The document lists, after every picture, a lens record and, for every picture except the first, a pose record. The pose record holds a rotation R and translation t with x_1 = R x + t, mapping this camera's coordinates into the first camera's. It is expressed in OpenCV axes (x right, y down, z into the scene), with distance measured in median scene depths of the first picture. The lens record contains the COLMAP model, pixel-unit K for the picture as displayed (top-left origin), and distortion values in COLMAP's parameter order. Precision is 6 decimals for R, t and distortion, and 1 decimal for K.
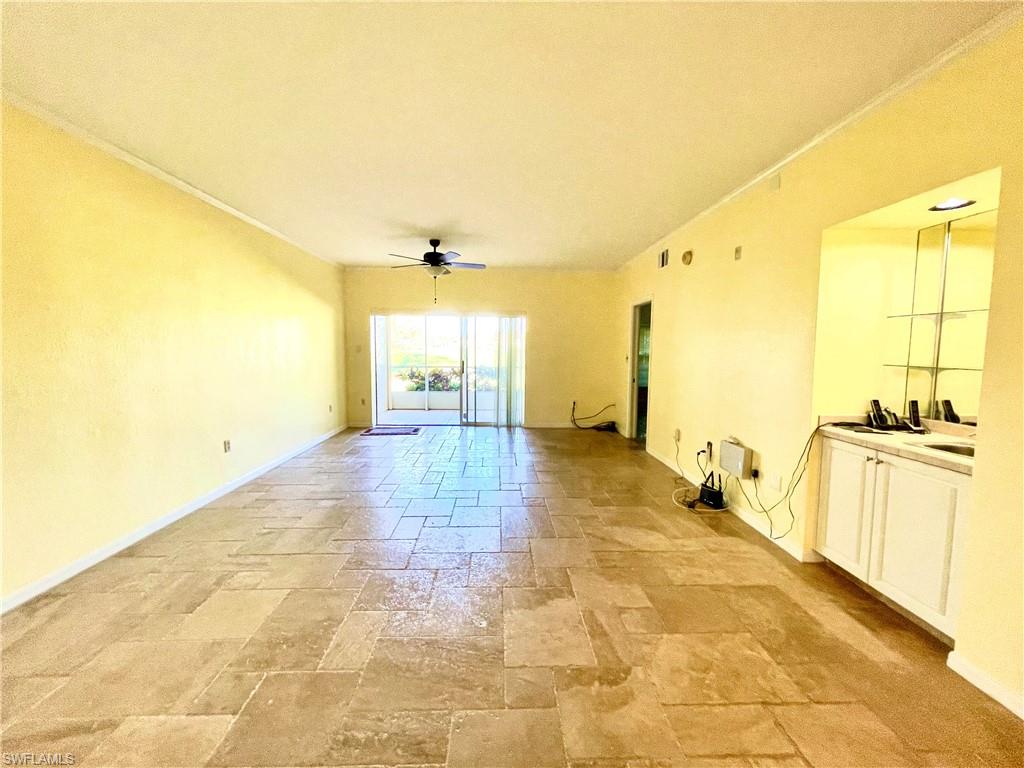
lens RADIAL K [[411.4, 0, 512.0], [0, 411.4, 384.0], [0, 0, 1]] dist [0.000340, -0.000355]
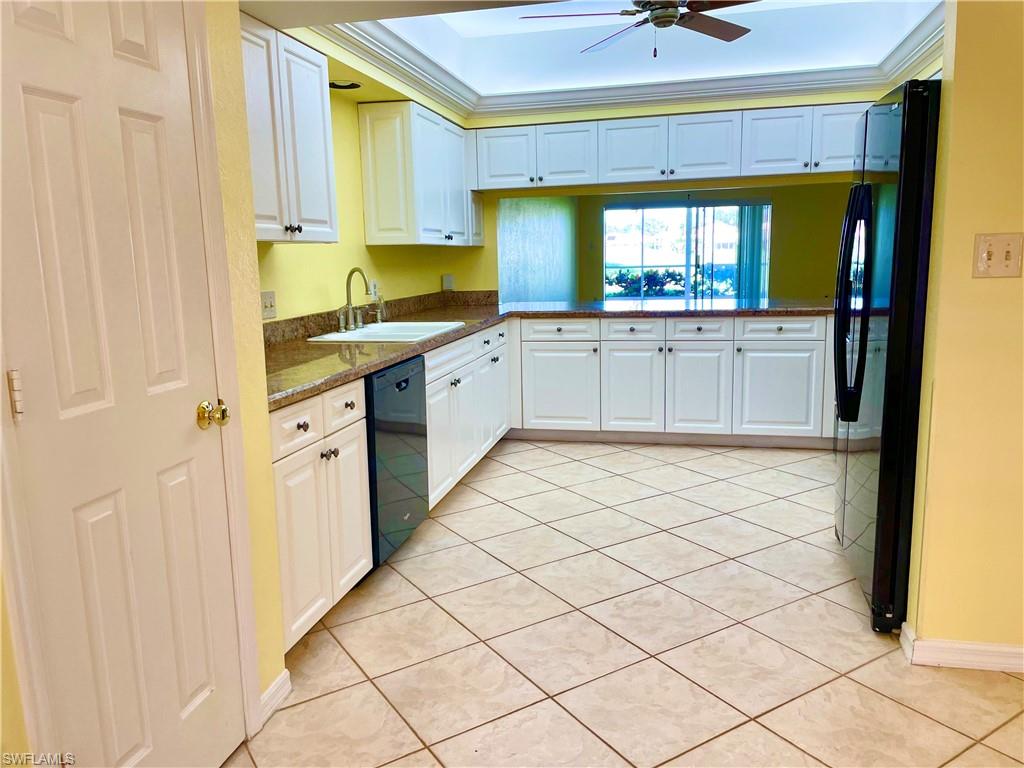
lens RADIAL K [[769.2, 0, 512.0], [0, 769.2, 384.0], [0, 0, 1]] dist [0.077103, -0.006409]
pose [[0.964990, 0.013344, -0.261948, -0.071189], [0.009124, 0.996393, 0.084371, 0.092333], [0.262129, -0.083807, 0.961387, -0.905523]]
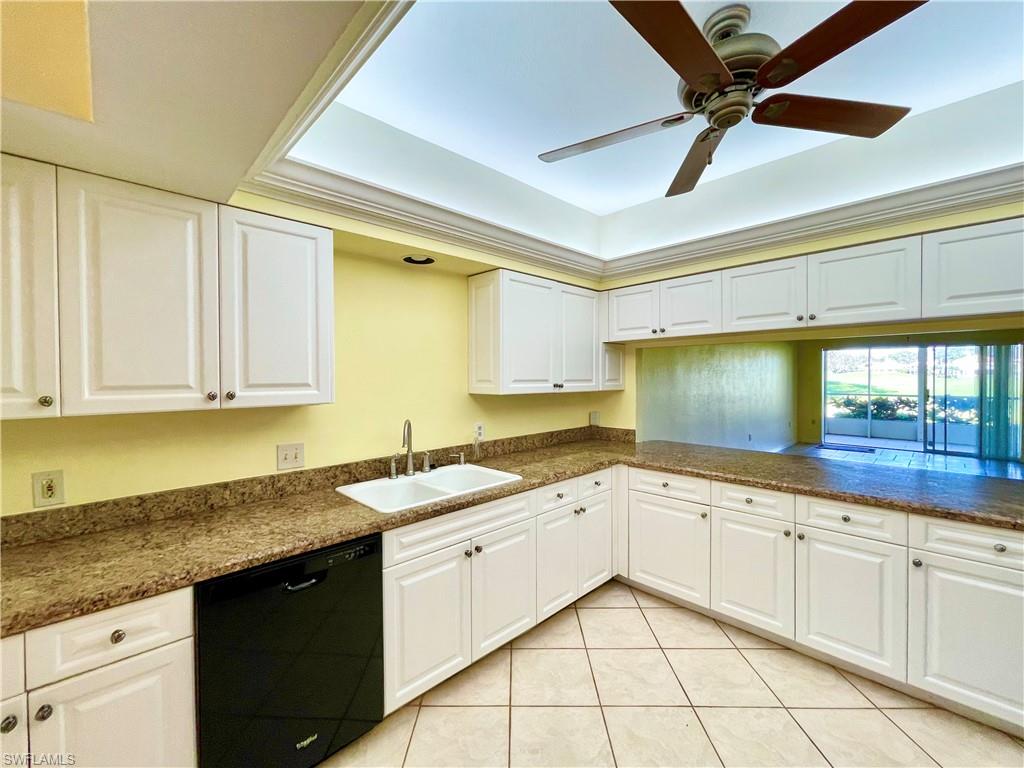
lens RADIAL K [[423.1, 0, 512.0], [0, 423.1, 384.0], [0, 0, 1]] dist [0.000384, -0.000263]
pose [[0.666253, 0.001349, -0.745725, -0.025664], [-0.050634, 0.997772, -0.043433, 0.031719], [0.744005, 0.066697, 0.664837, -0.516094]]
